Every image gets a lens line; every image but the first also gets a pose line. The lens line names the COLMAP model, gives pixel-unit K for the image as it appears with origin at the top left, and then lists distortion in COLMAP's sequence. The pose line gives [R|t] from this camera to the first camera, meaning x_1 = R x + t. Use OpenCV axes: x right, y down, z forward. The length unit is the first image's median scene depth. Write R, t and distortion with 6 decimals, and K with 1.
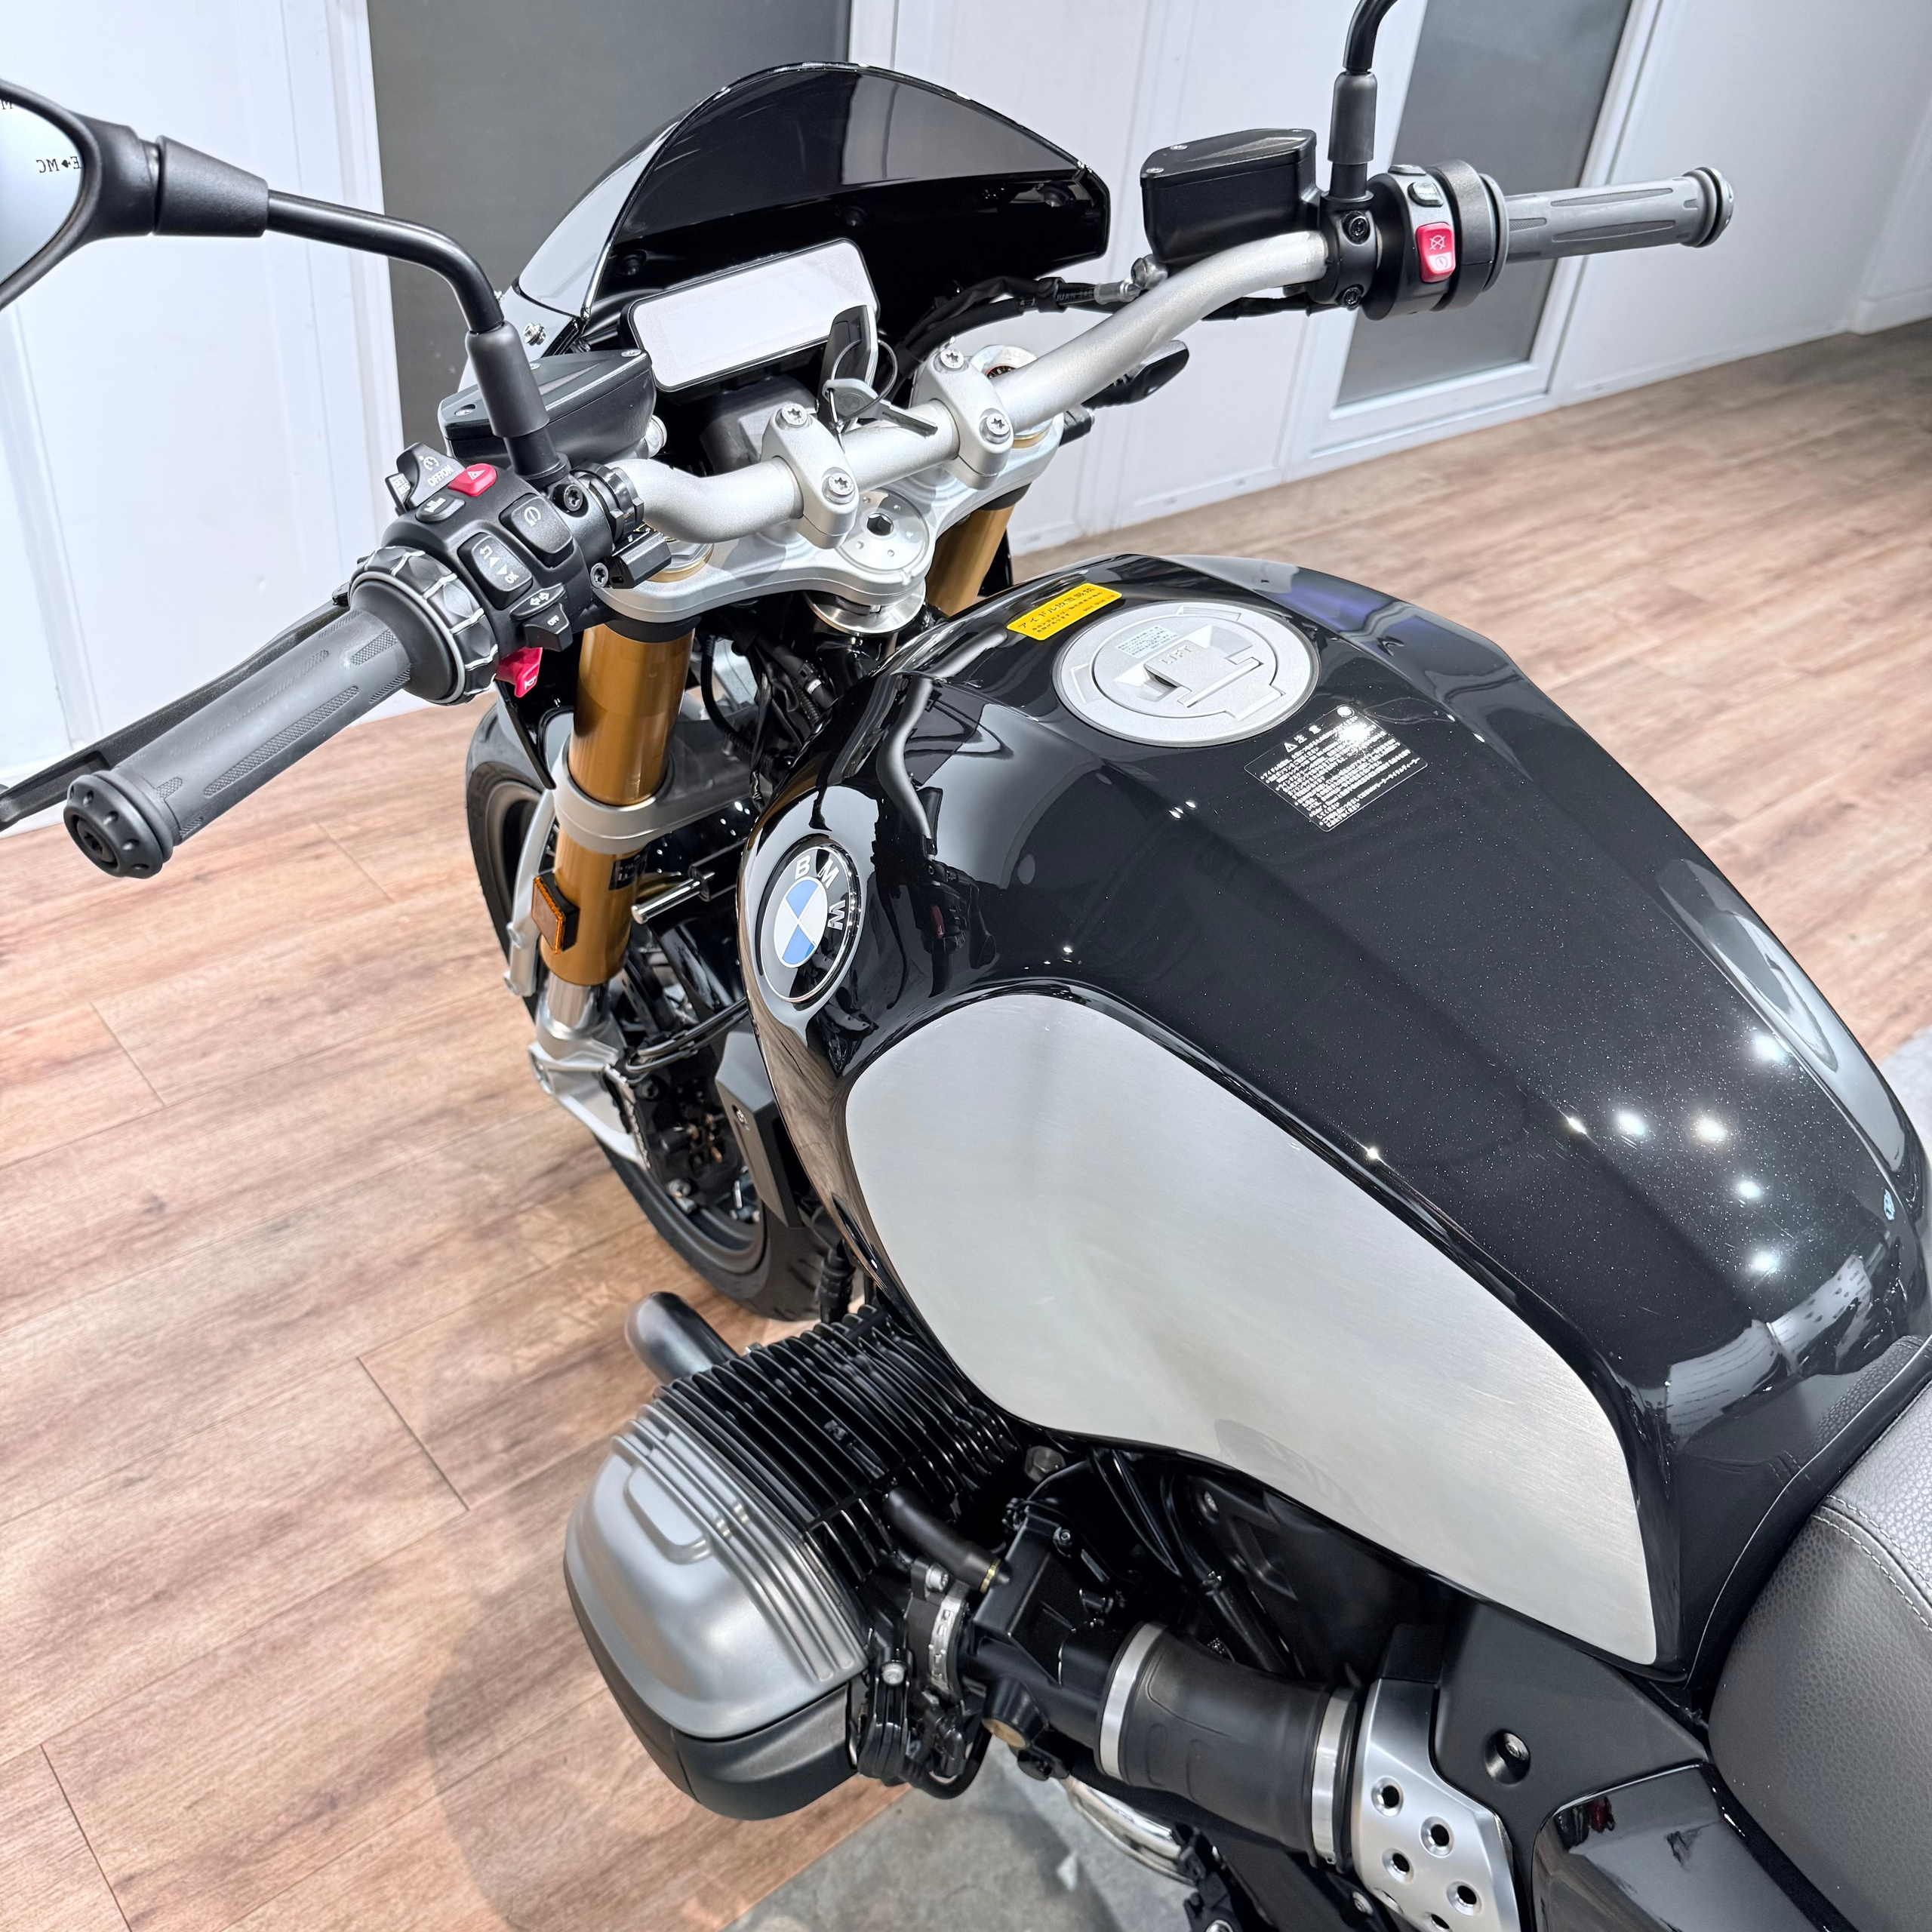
lens RADIAL K [[1843.2, 0, 951.4], [0, 1843.2, 928.7], [0, 0, 1]] dist [0.000678, -0.014296]
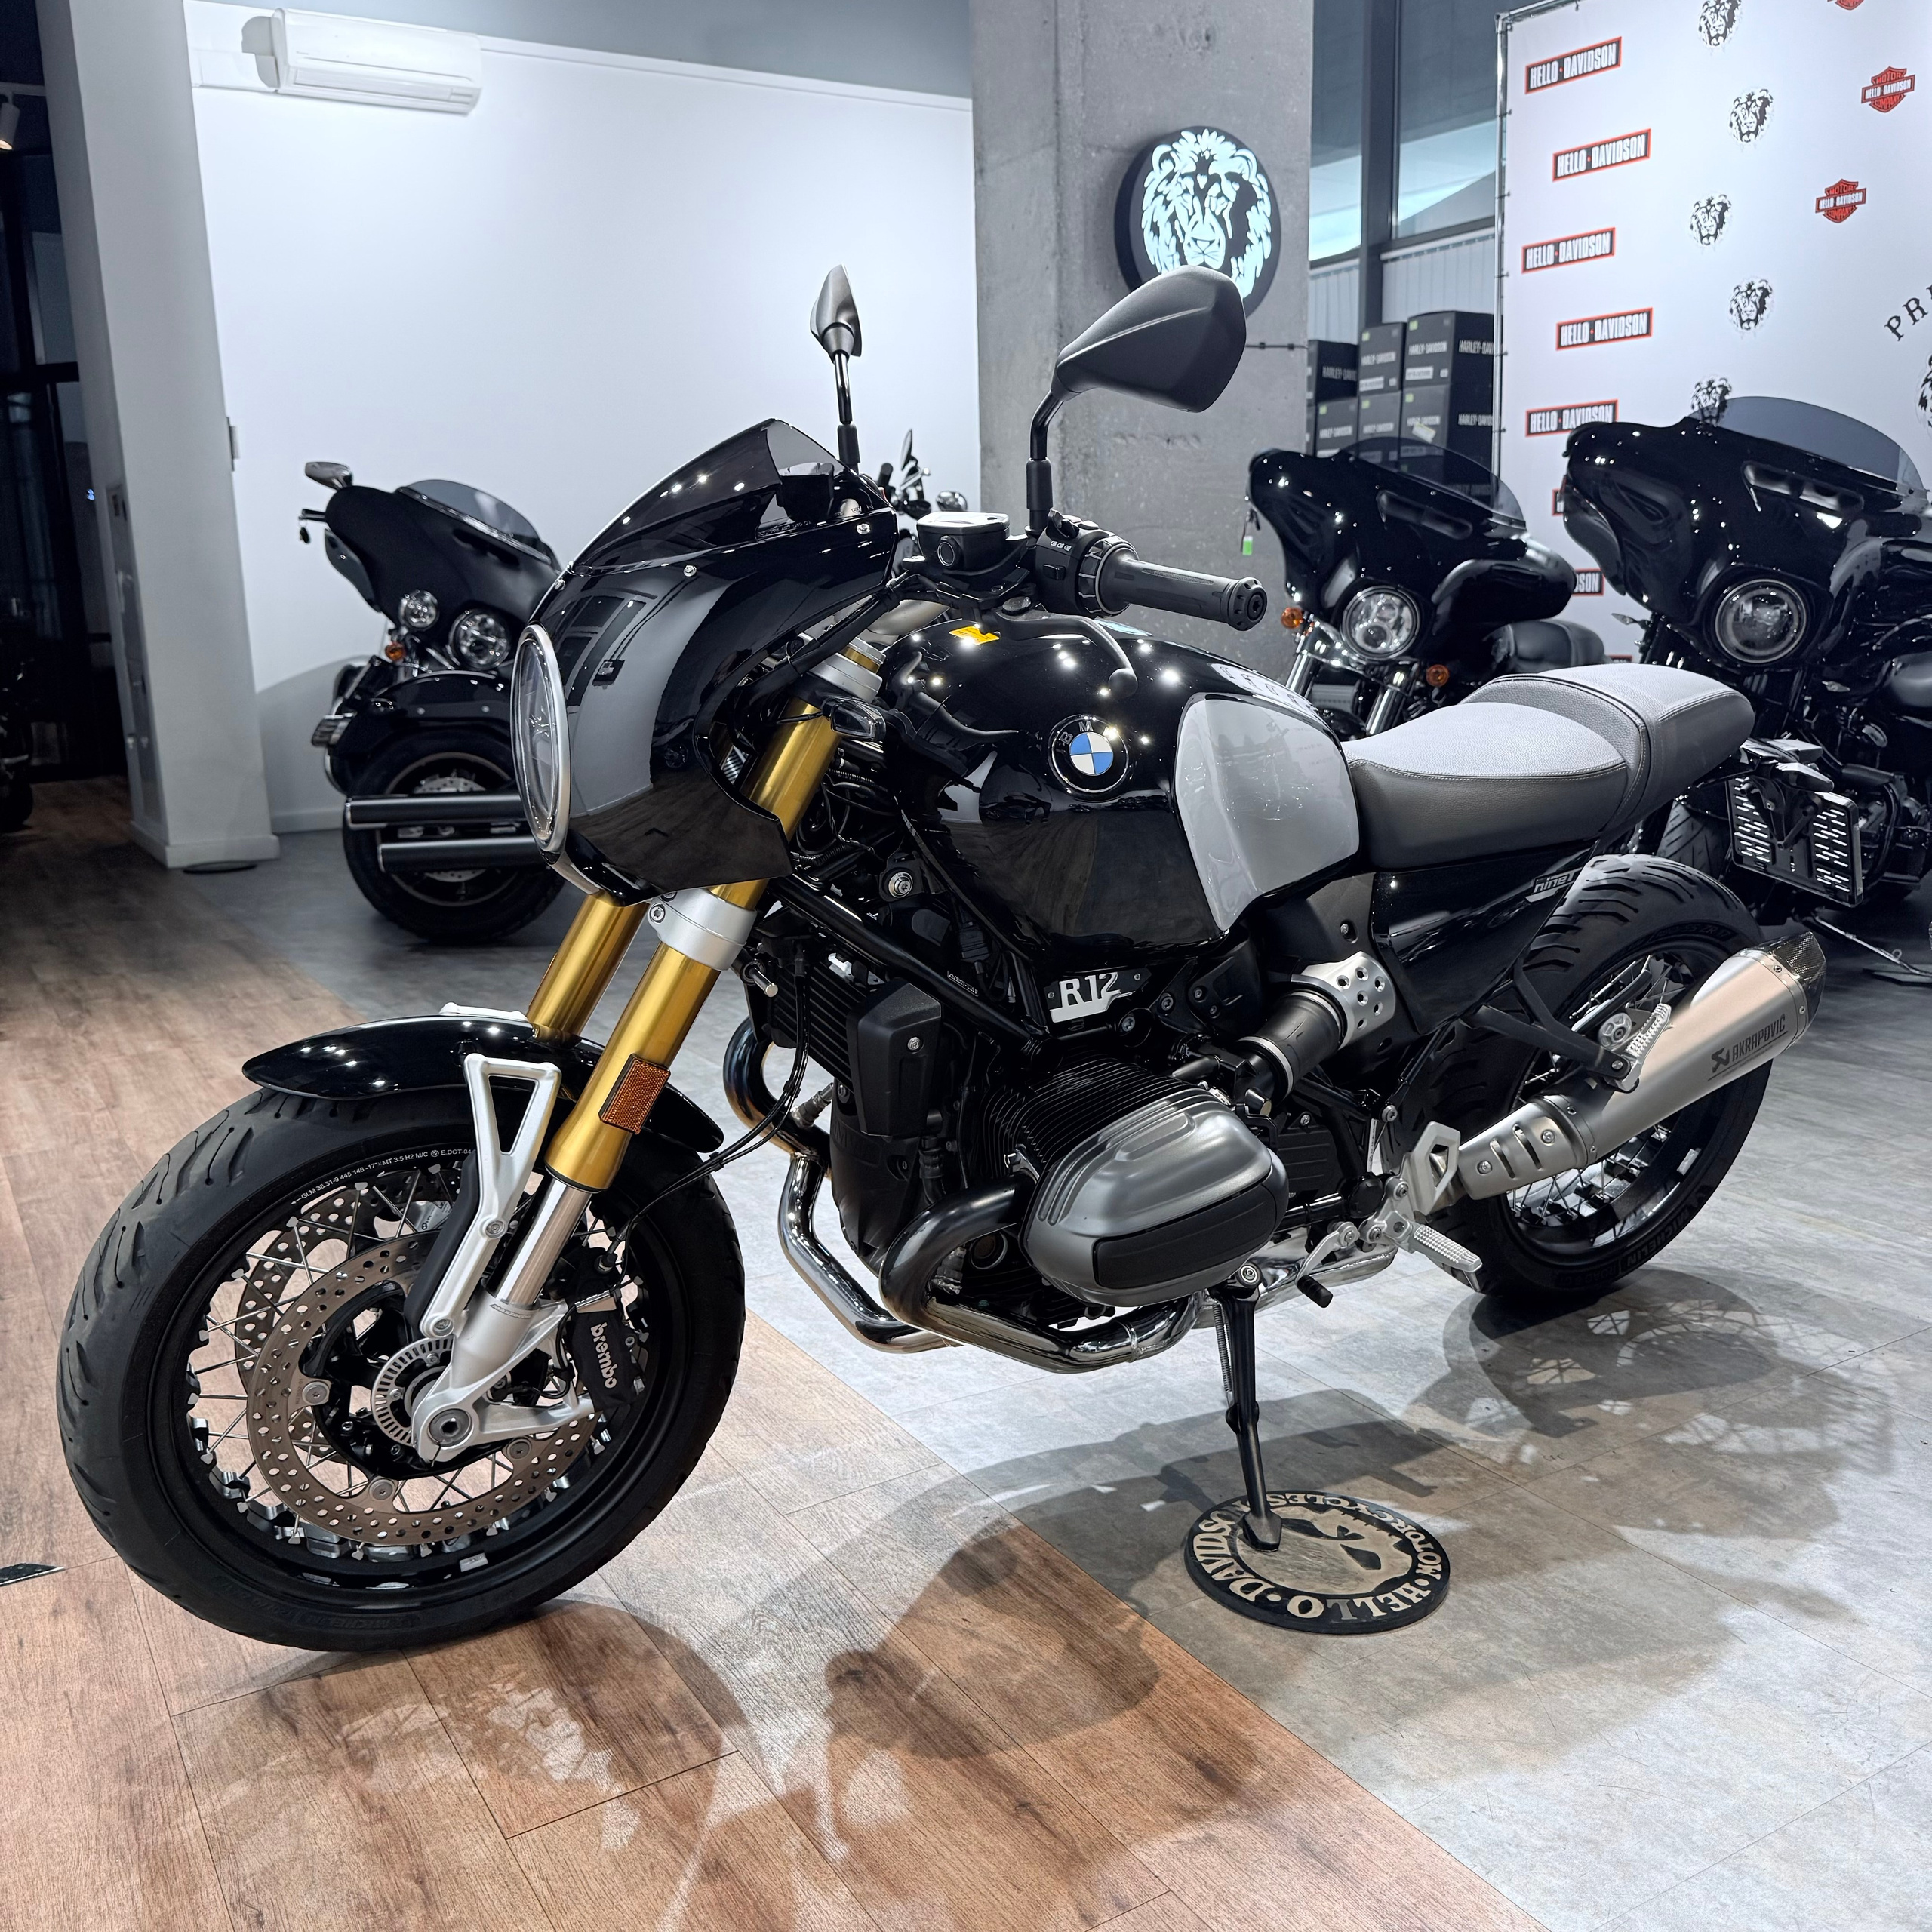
lens RADIAL K [[1813.2, 0, 966.4], [0, 1813.2, 955.5], [0, 0, 1]] dist [0.118020, -0.210999]
pose [[0.149718, -0.291409, 0.944810, -0.902004], [0.606585, 0.781688, 0.144976, -0.088926], [-0.780794, 0.551402, 0.293797, 0.284423]]
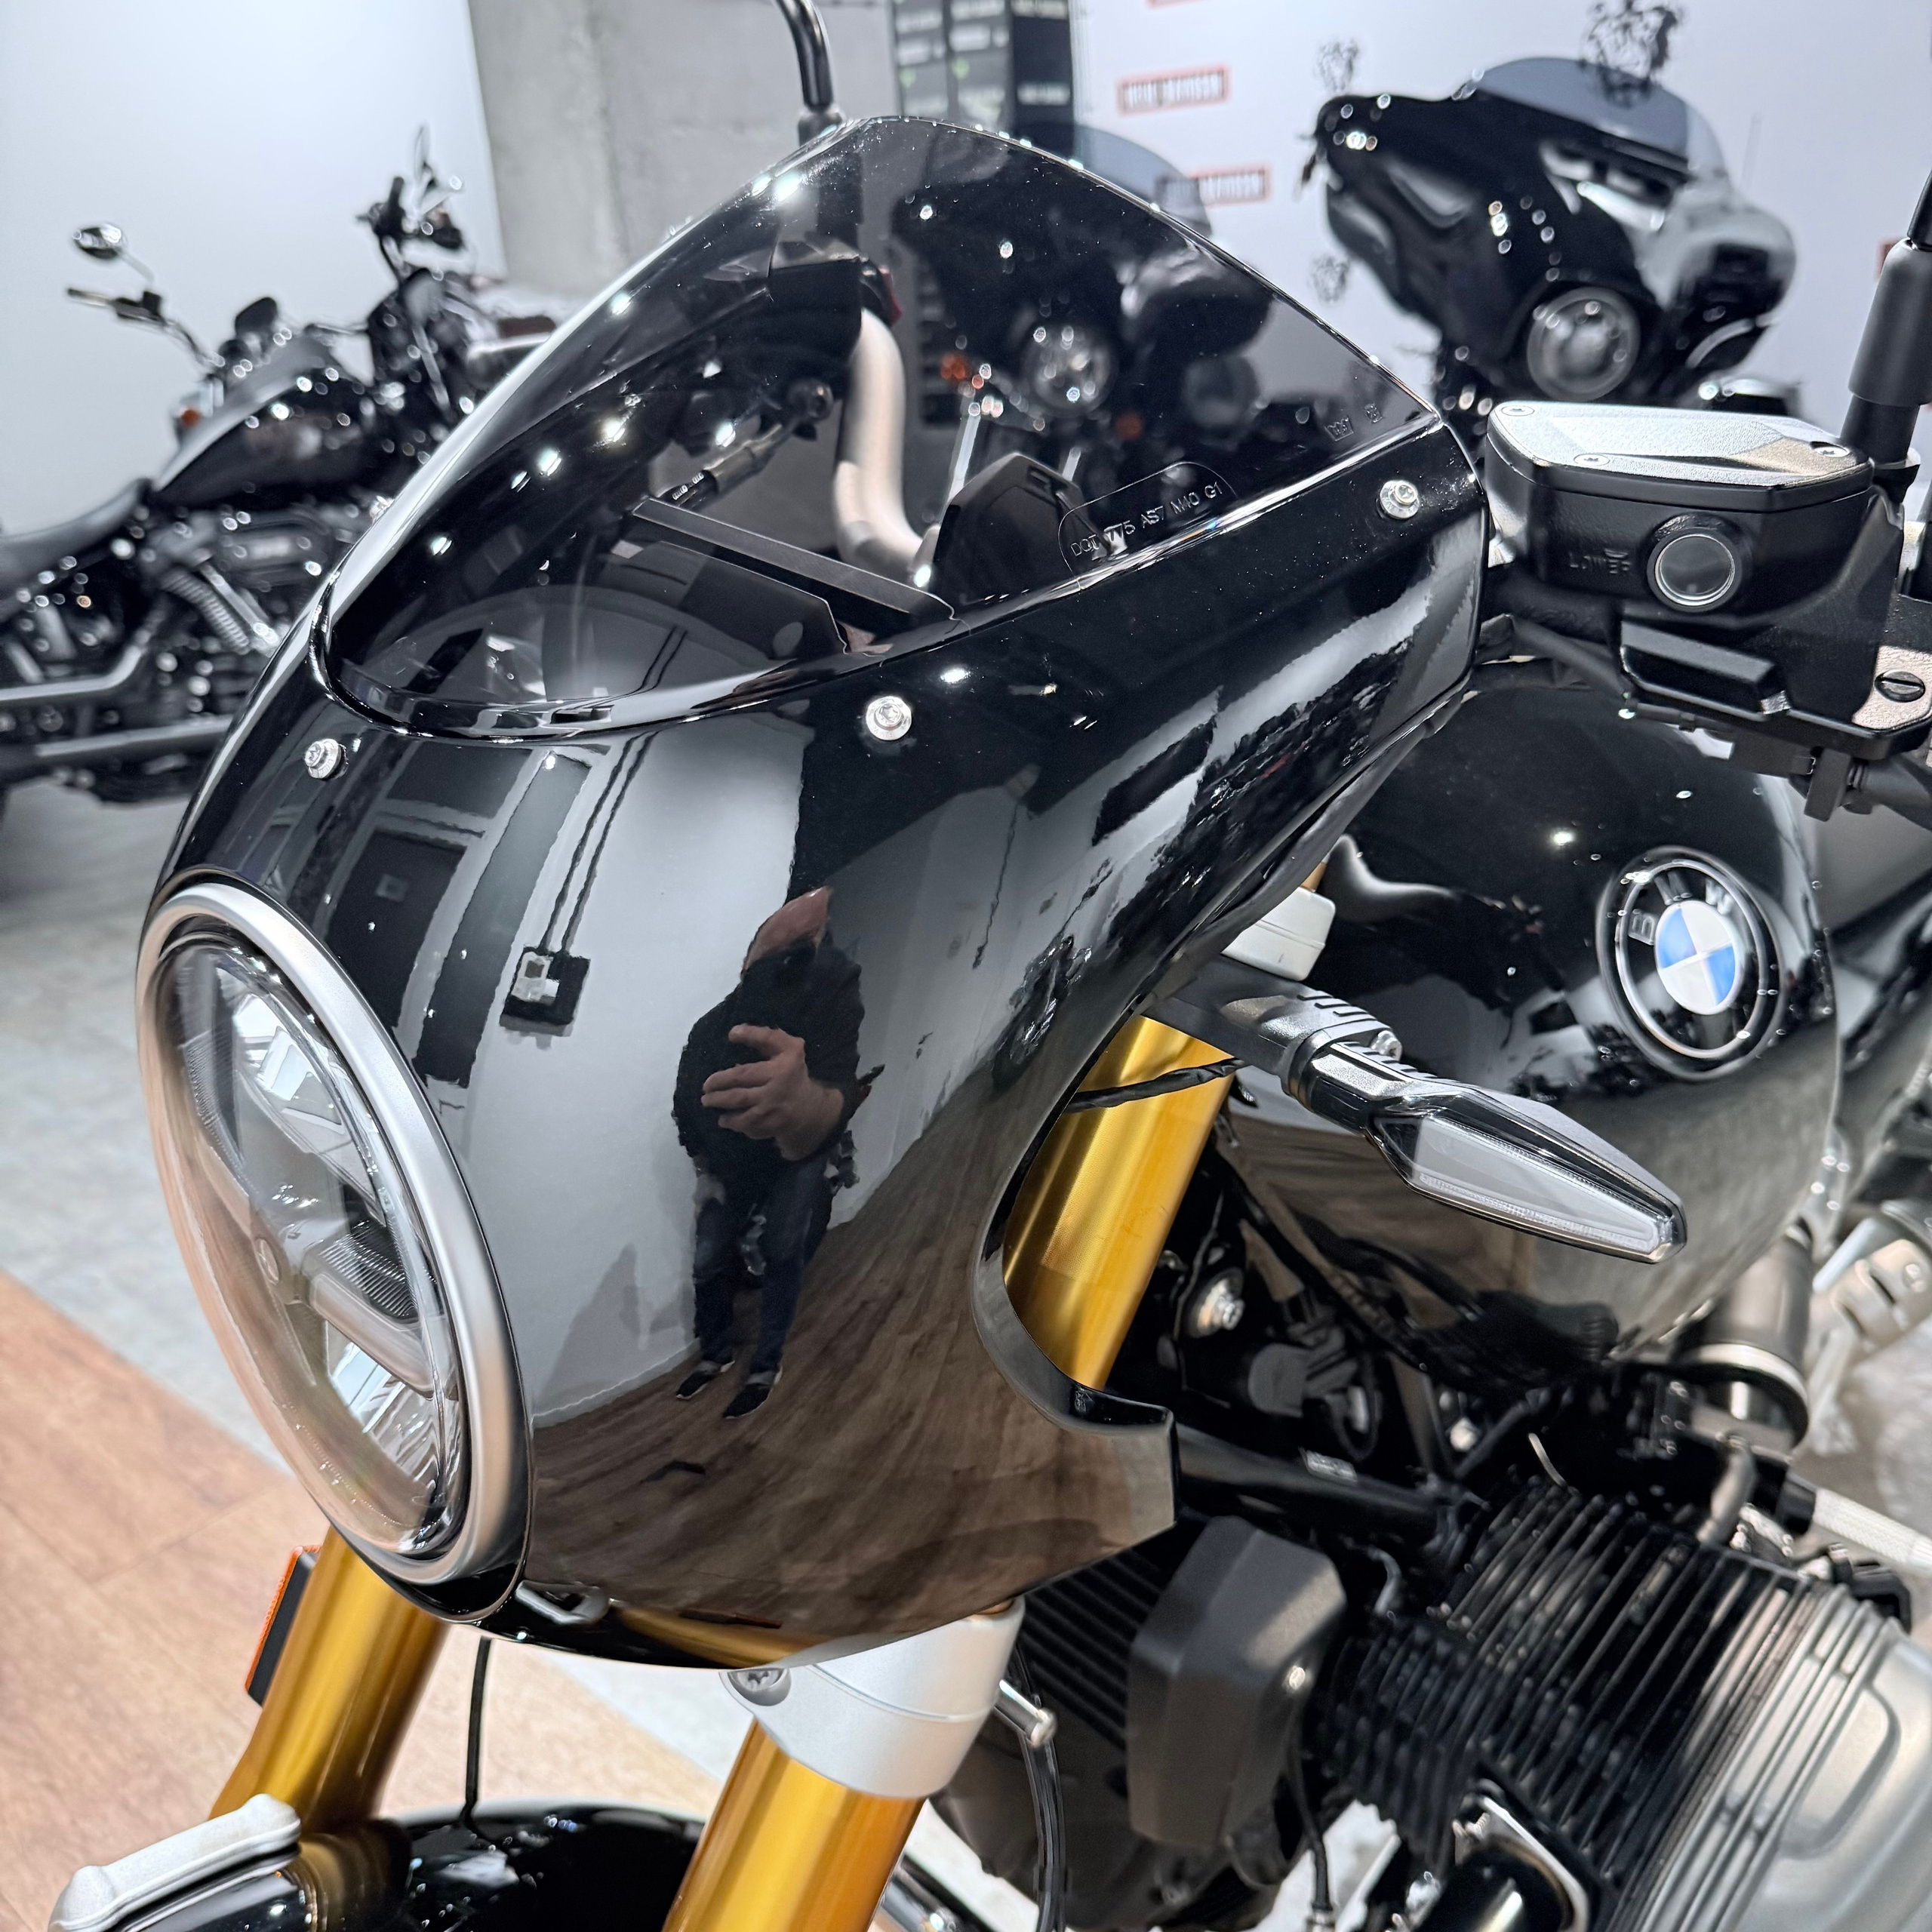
lens RADIAL K [[1881.1, 0, 957.7], [0, 1881.1, 942.9], [0, 0, 1]] dist [-0.021328, -0.011224]
pose [[-0.146743, -0.418702, 0.896189, -0.358345], [0.623909, 0.663873, 0.412323, -0.241016], [-0.767597, 0.619646, 0.163813, 0.488489]]
